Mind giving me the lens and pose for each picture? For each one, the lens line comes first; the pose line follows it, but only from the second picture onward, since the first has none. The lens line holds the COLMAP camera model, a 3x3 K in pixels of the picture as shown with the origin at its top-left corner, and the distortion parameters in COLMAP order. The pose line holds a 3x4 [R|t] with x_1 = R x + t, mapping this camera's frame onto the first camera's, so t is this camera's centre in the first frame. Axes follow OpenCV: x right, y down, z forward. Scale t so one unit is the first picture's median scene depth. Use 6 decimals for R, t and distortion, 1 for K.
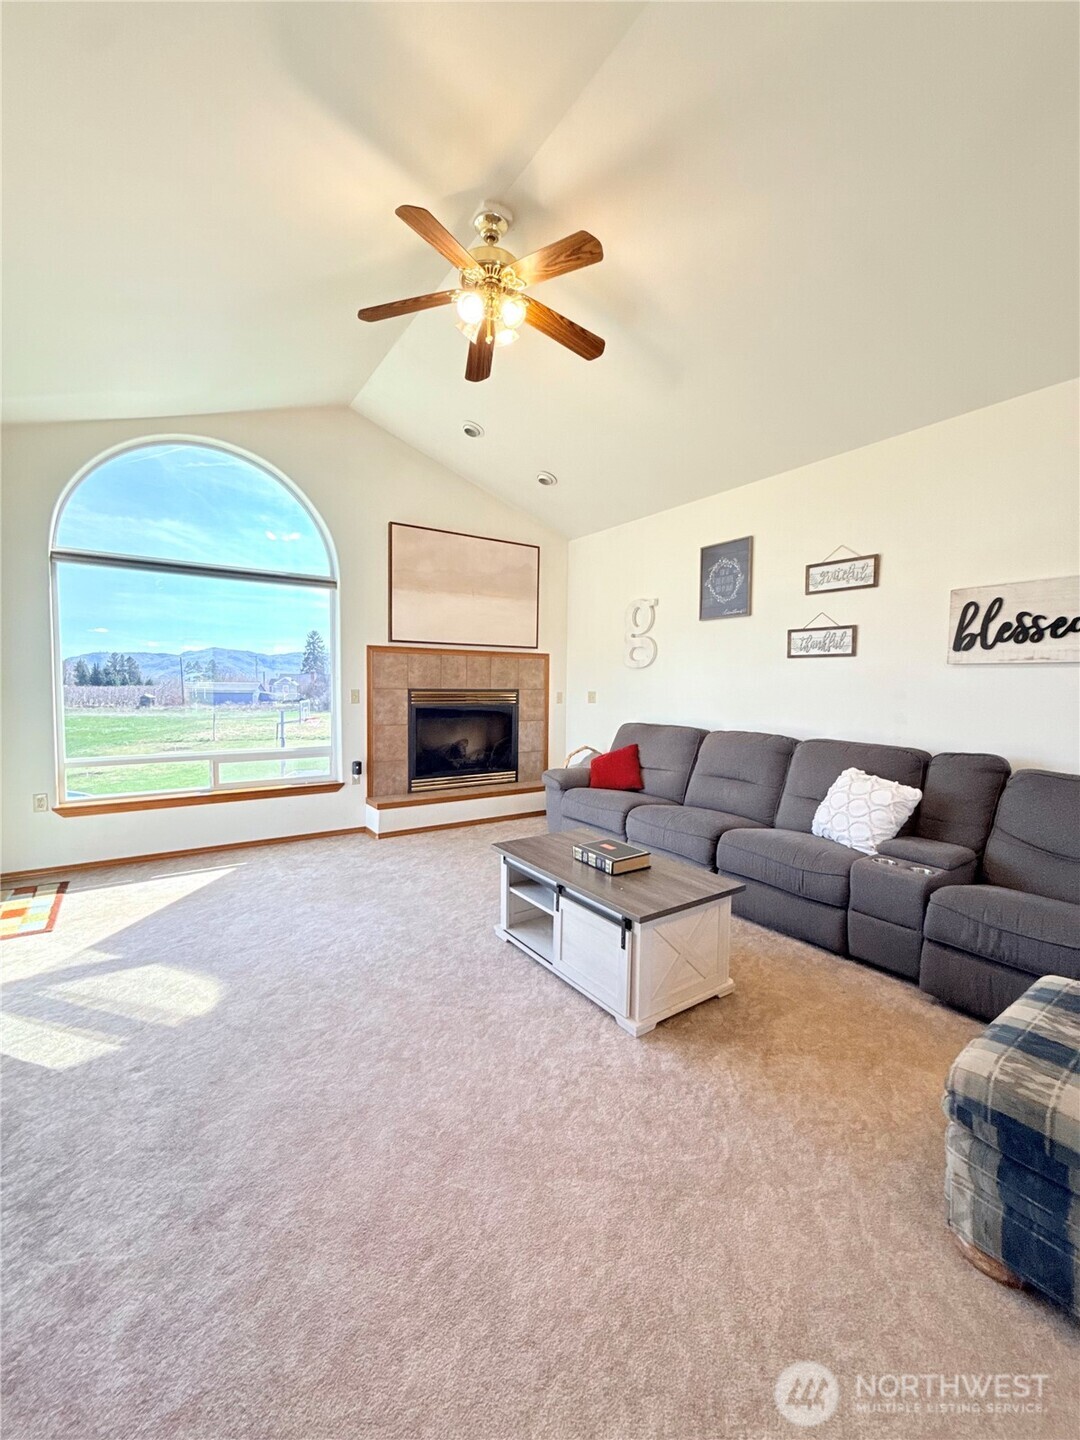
lens RADIAL K [[573.2, 0, 540.6], [0, 573.2, 715.3], [0, 0, 1]] dist [-0.001678, -0.000092]
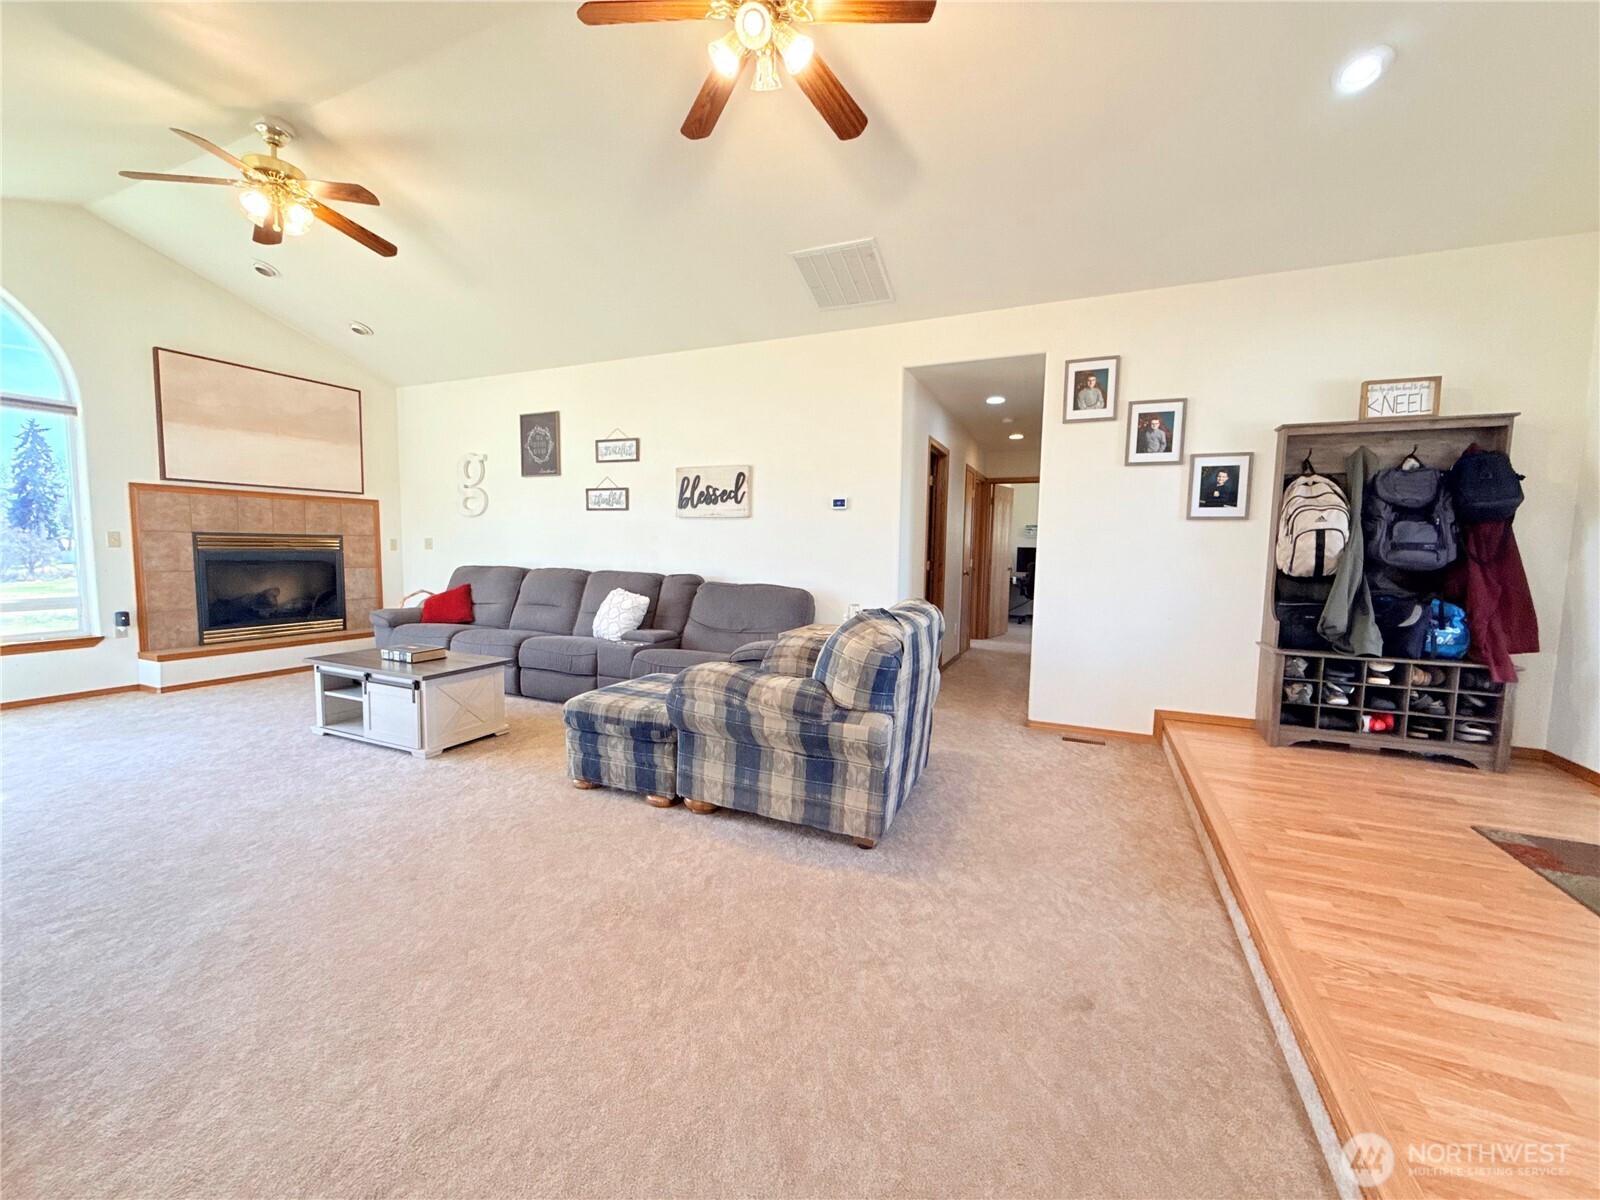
lens RADIAL K [[636.9, 0, 796.0], [0, 636.9, 600.3], [0, 0, 1]] dist [-0.001678, -0.000092]
pose [[0.853199, -0.041672, 0.519917, 0.067756], [0.022044, 0.998794, 0.043879, 0.044585], [-0.521119, -0.025976, 0.853089, -0.424991]]
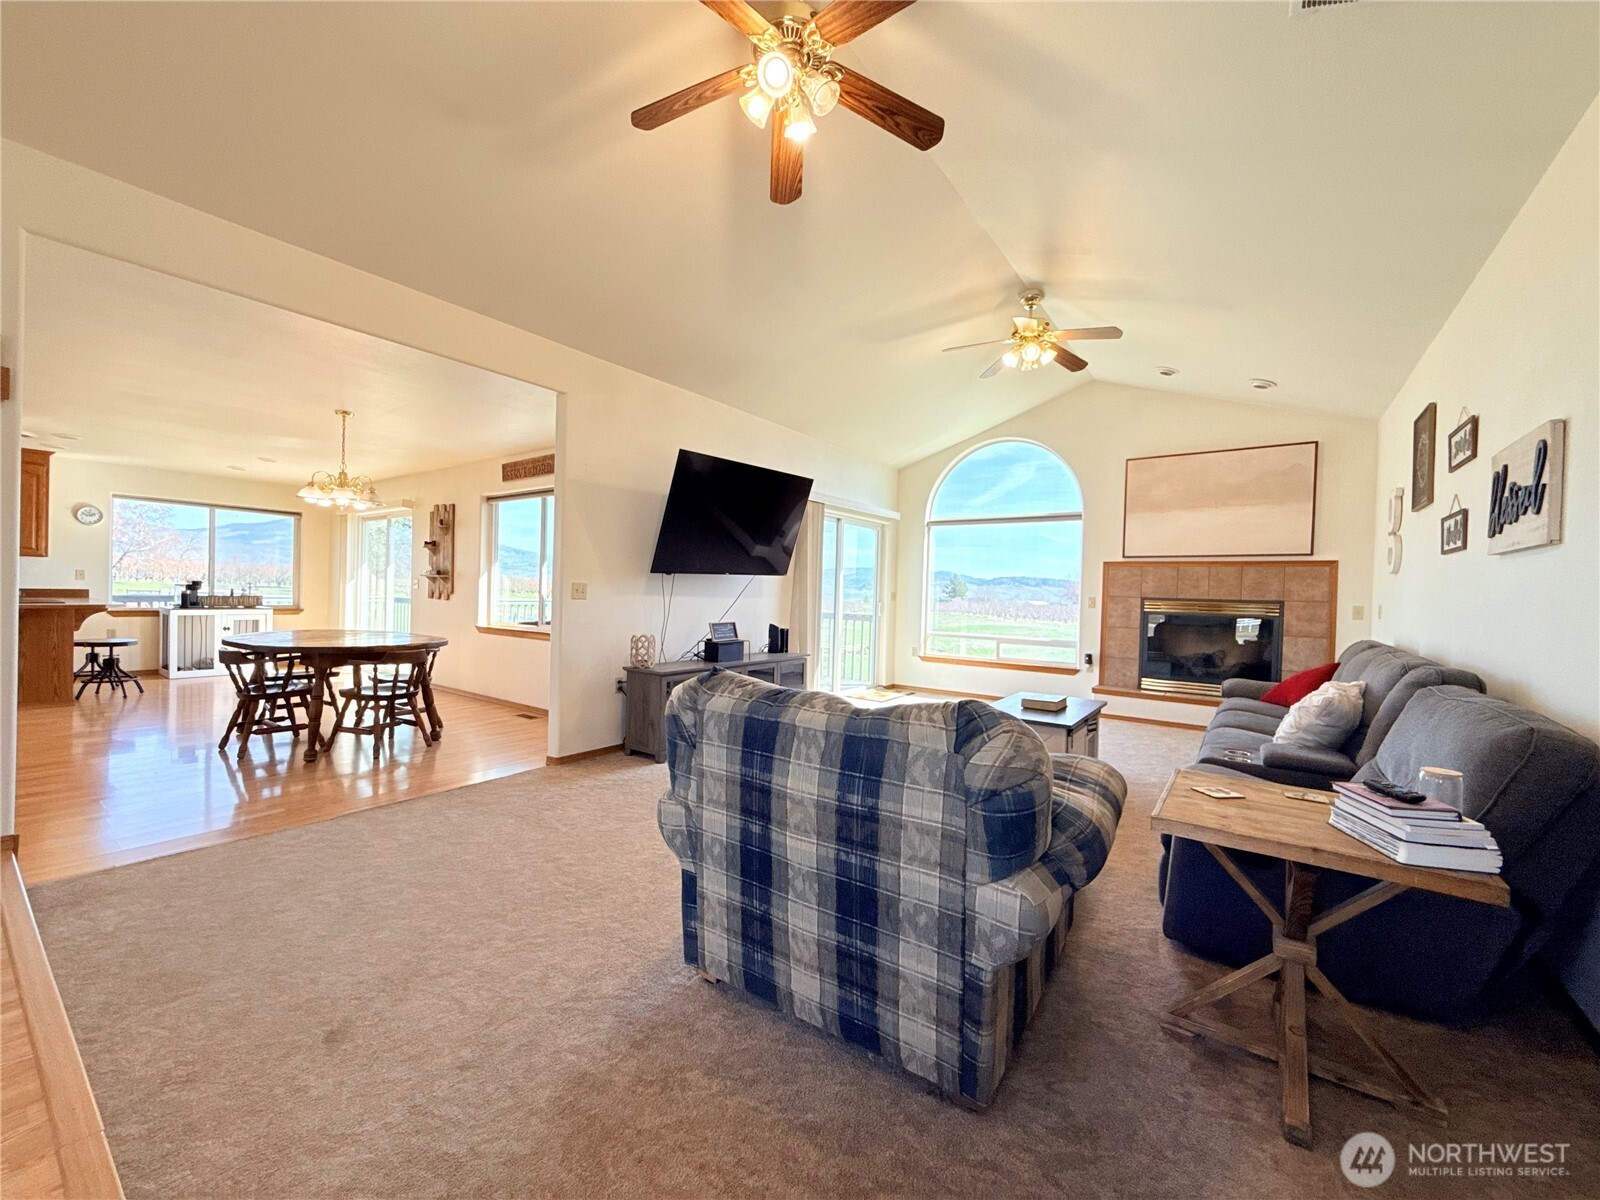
lens RADIAL K [[637.5, 0, 795.1], [0, 637.5, 599.4], [0, 0, 1]] dist [-0.002593, 0.000844]
pose [[0.331809, 0.009557, -0.943298, 0.837179], [-0.076022, 0.996967, -0.016640, 0.035727], [0.940278, 0.077233, 0.331529, -0.086674]]
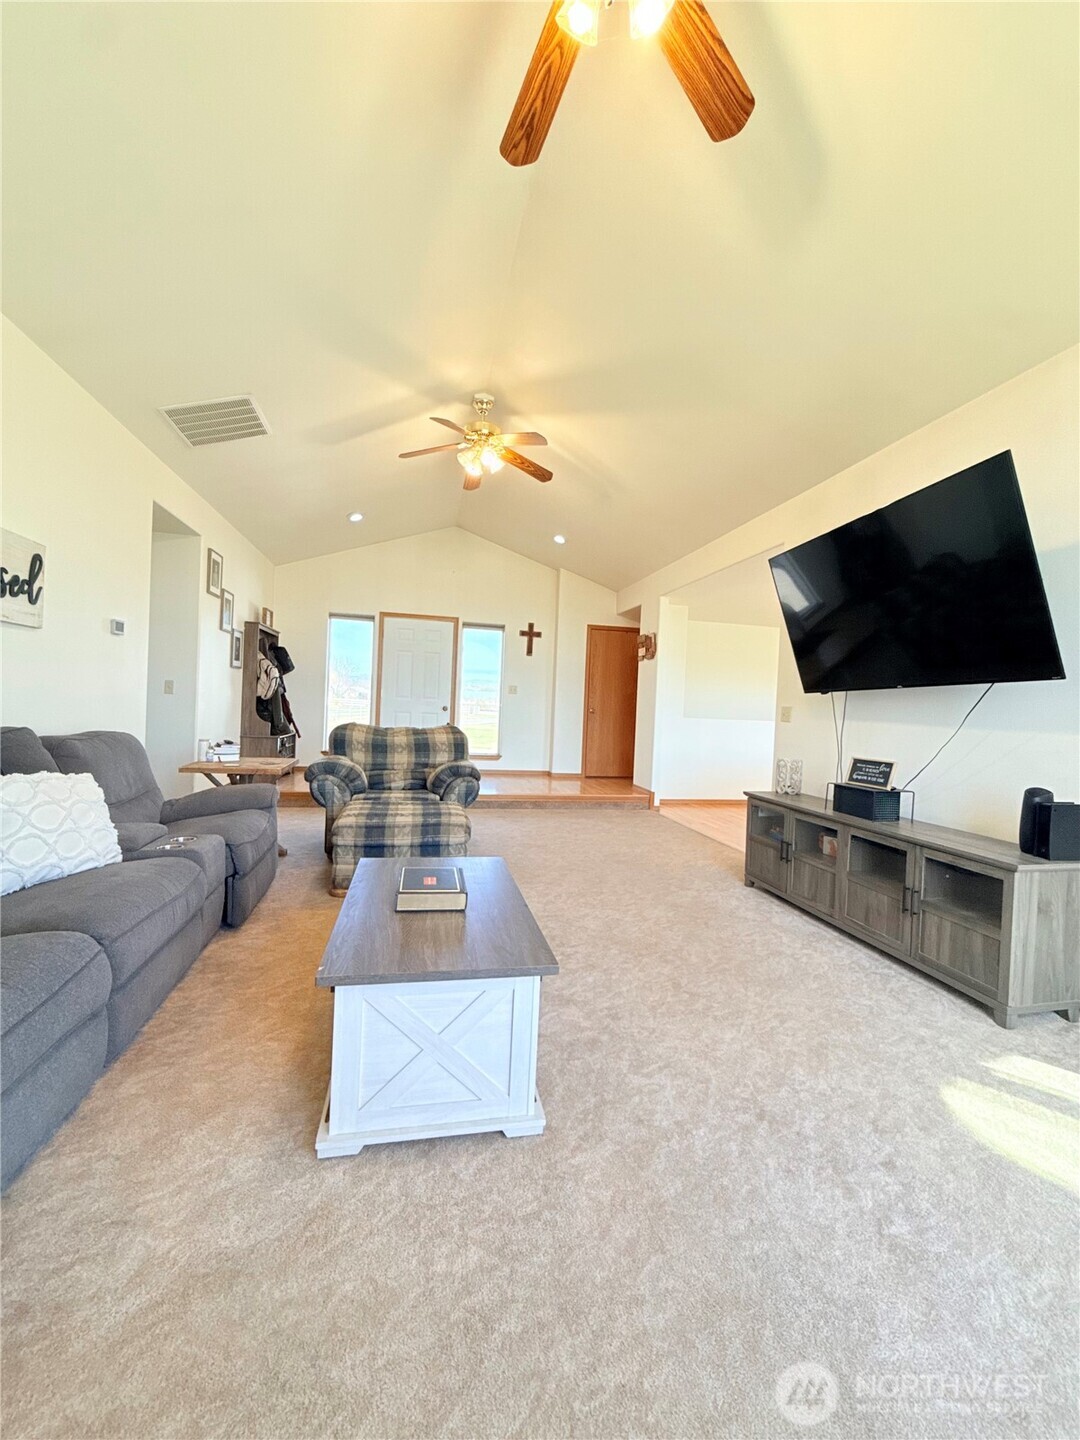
lens RADIAL K [[573.2, 0, 540.6], [0, 573.2, 715.3], [0, 0, 1]] dist [-0.001678, -0.000092]
pose [[-0.920426, -0.059035, 0.386434, -0.166631], [-0.032557, 0.996673, 0.074716, -0.023770], [-0.389560, 0.056190, -0.919286, 0.945125]]
